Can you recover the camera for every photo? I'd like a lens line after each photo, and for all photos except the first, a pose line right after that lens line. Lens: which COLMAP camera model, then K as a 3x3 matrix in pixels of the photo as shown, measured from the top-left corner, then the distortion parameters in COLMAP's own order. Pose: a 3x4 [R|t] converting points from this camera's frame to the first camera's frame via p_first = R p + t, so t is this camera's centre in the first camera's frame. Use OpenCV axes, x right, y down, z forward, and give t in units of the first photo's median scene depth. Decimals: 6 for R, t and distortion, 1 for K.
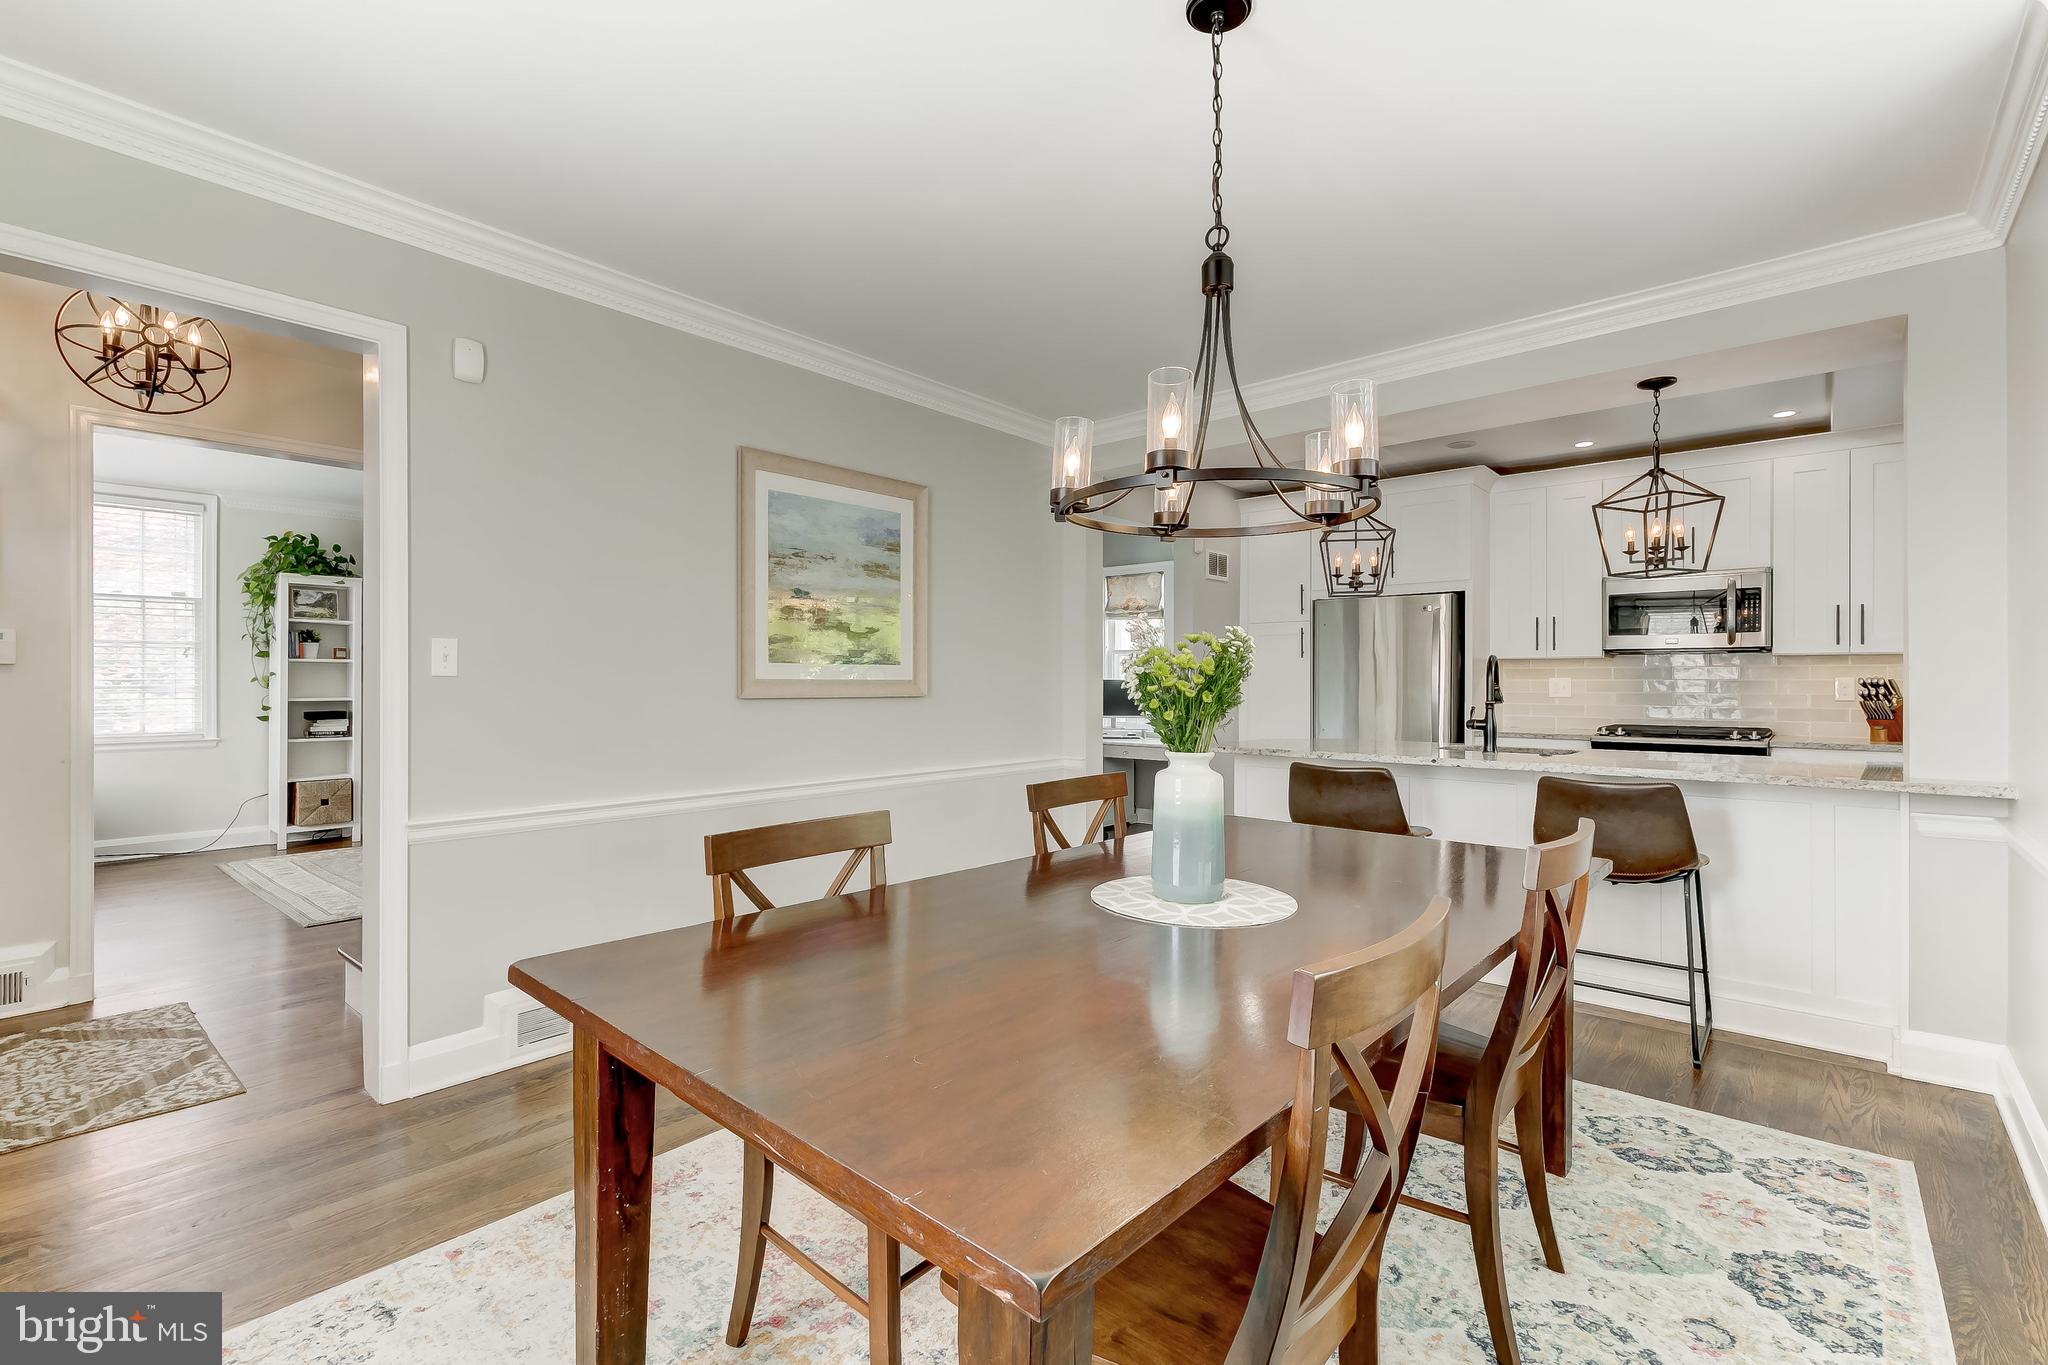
lens RADIAL K [[931.6, 0, 1077.5], [0, 931.6, 679.9], [0, 0, 1]] dist [-0.006123, -0.000765]
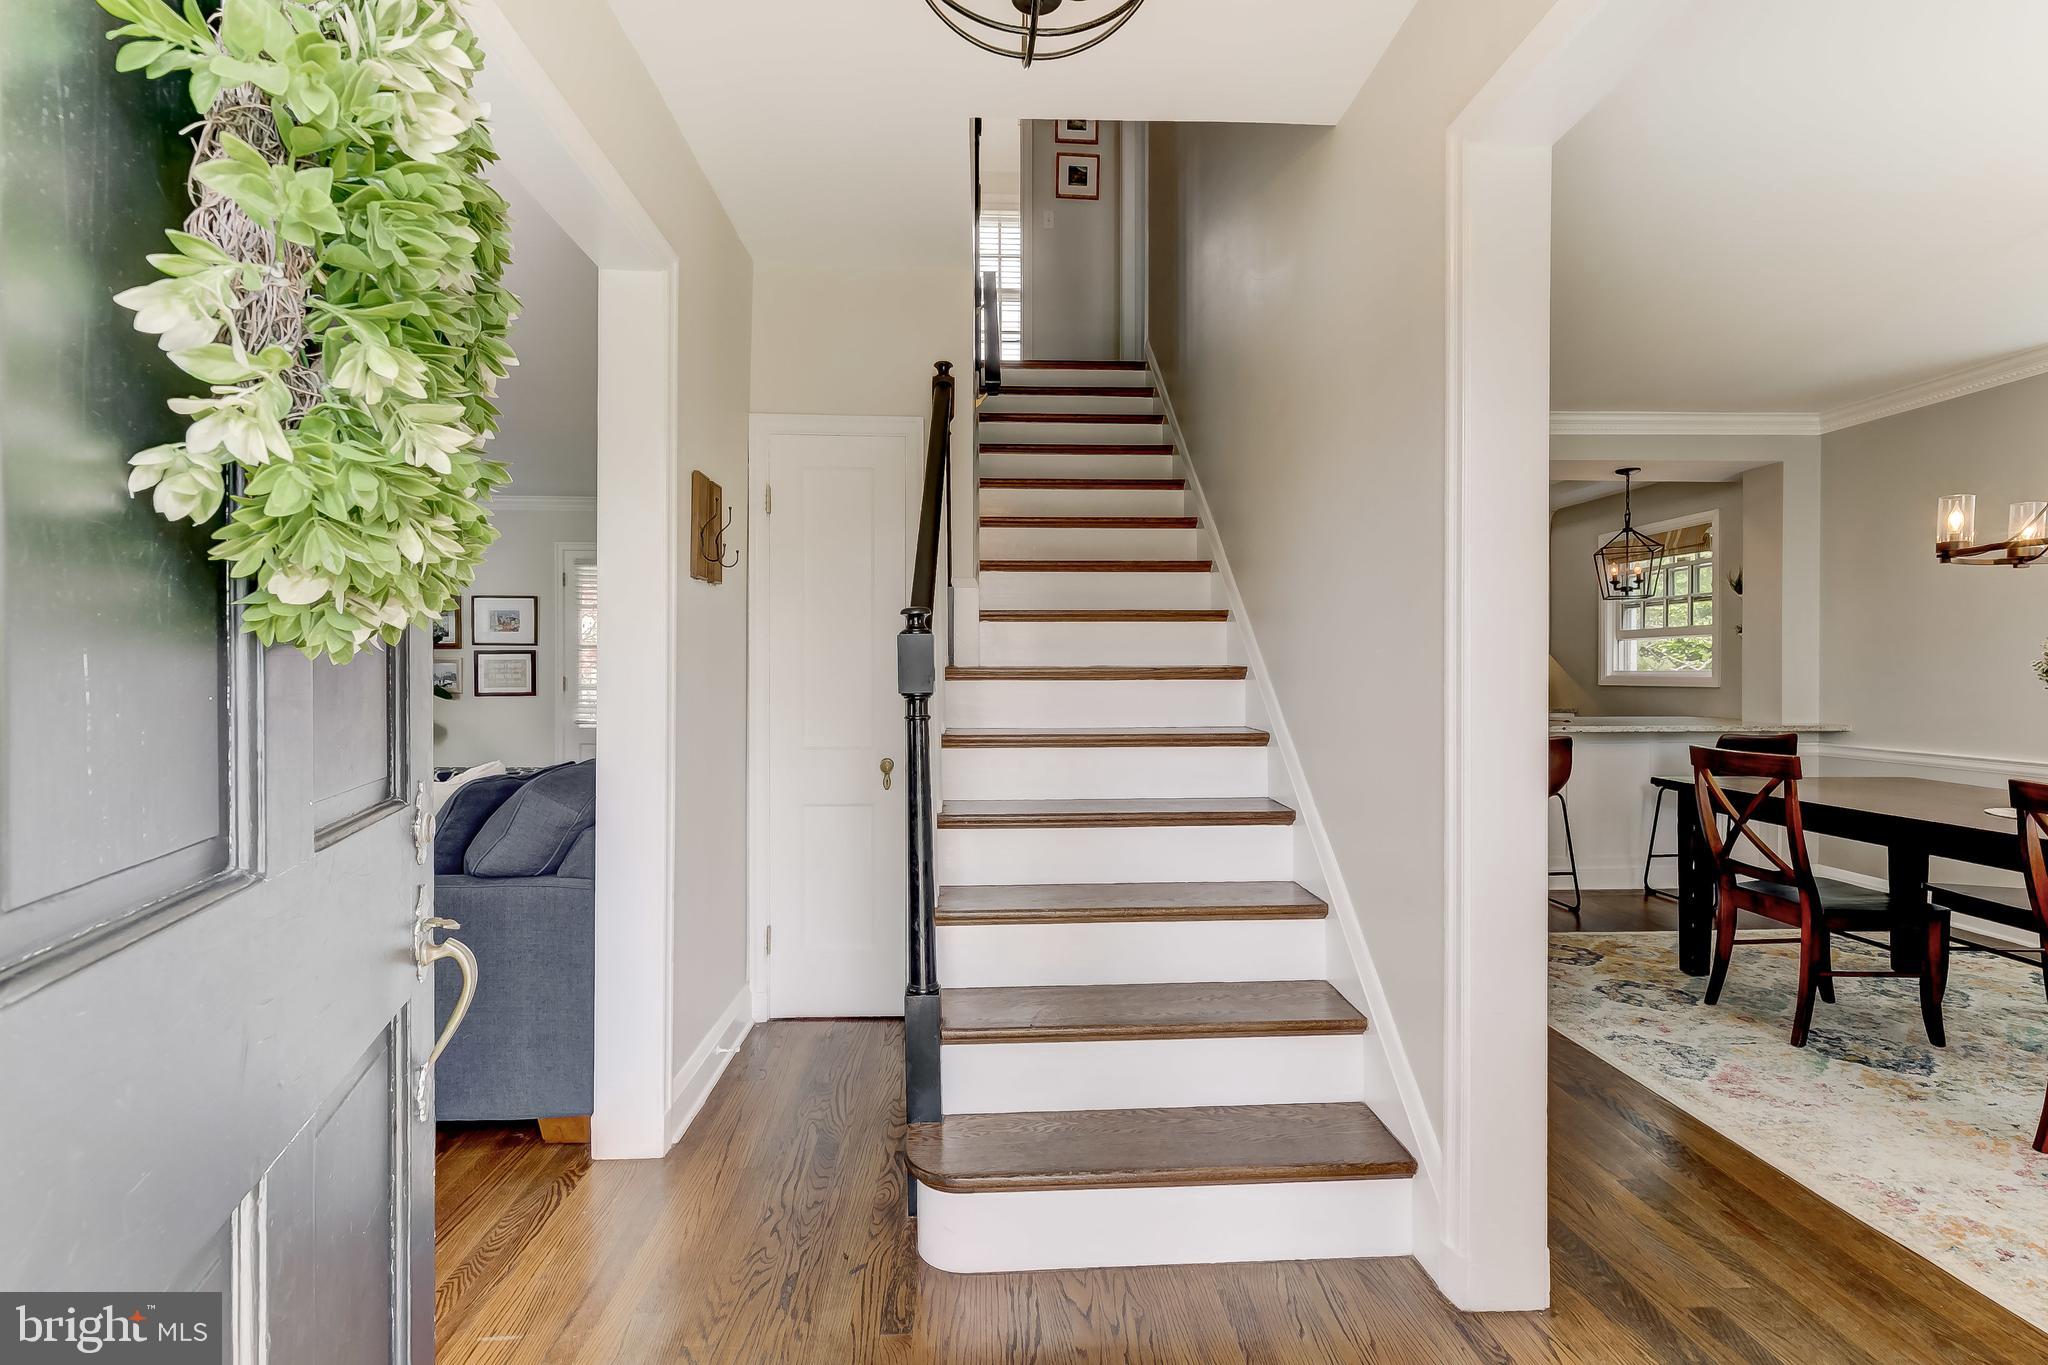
lens RADIAL K [[931.6, 0, 1026.6], [0, 931.6, 670.4], [0, 0, 1]] dist [-0.006123, -0.000765]
pose [[0.742764, -0.009193, 0.669490, -1.609912], [-0.005453, 0.999790, 0.019778, -0.025747], [-0.669531, -0.018341, 0.742557, 0.735004]]
